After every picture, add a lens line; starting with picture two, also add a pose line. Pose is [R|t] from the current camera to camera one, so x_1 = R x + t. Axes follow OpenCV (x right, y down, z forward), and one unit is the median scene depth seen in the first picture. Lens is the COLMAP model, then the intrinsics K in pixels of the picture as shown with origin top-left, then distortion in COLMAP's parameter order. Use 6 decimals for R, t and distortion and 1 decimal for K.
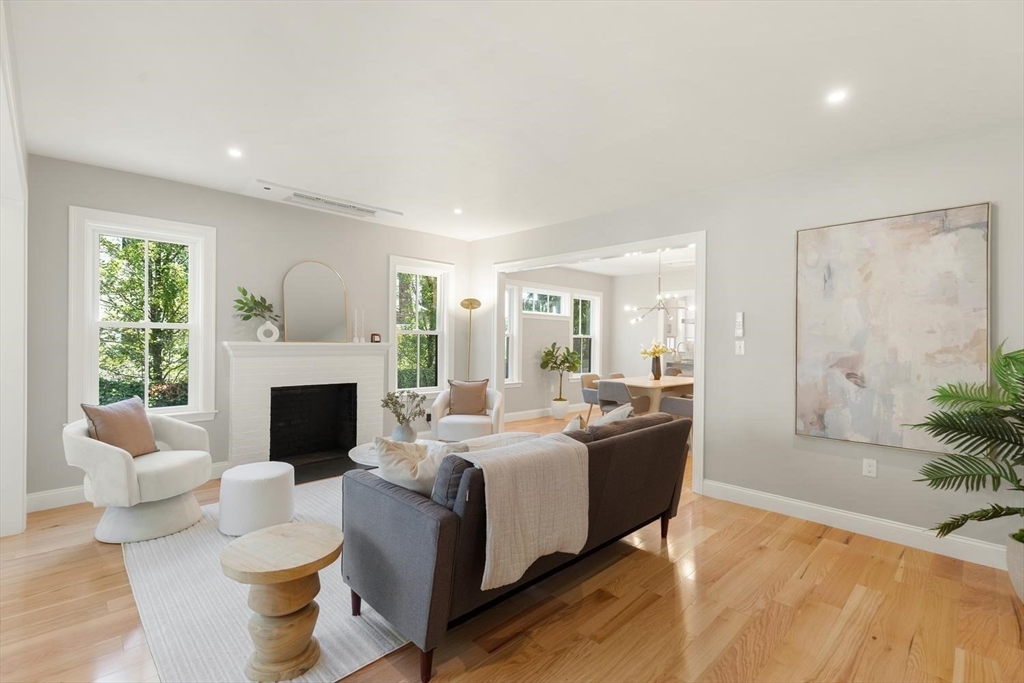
lens RADIAL K [[465.7, 0, 513.4], [0, 465.7, 338.5], [0, 0, 1]] dist [0.008270, -0.000721]
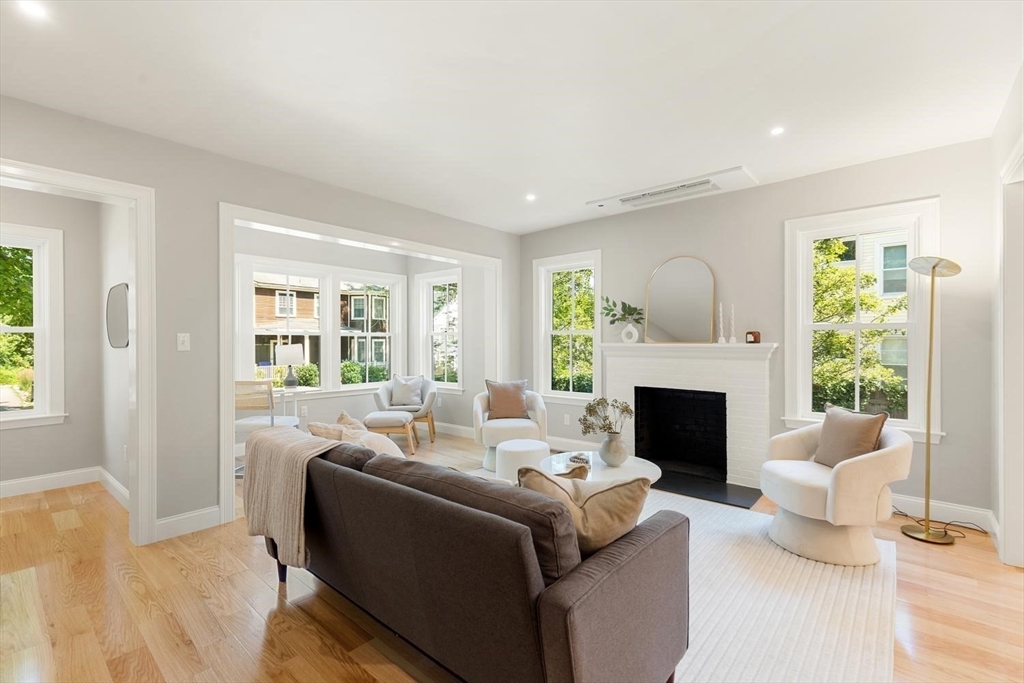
lens RADIAL K [[465.7, 0, 516.9], [0, 465.7, 341.8], [0, 0, 1]] dist [0.008270, -0.000721]
pose [[0.058536, -0.010536, -0.998230, 0.526695], [0.005394, 0.999933, -0.010238, 0.013563], [0.998271, -0.004785, 0.058589, 0.674732]]
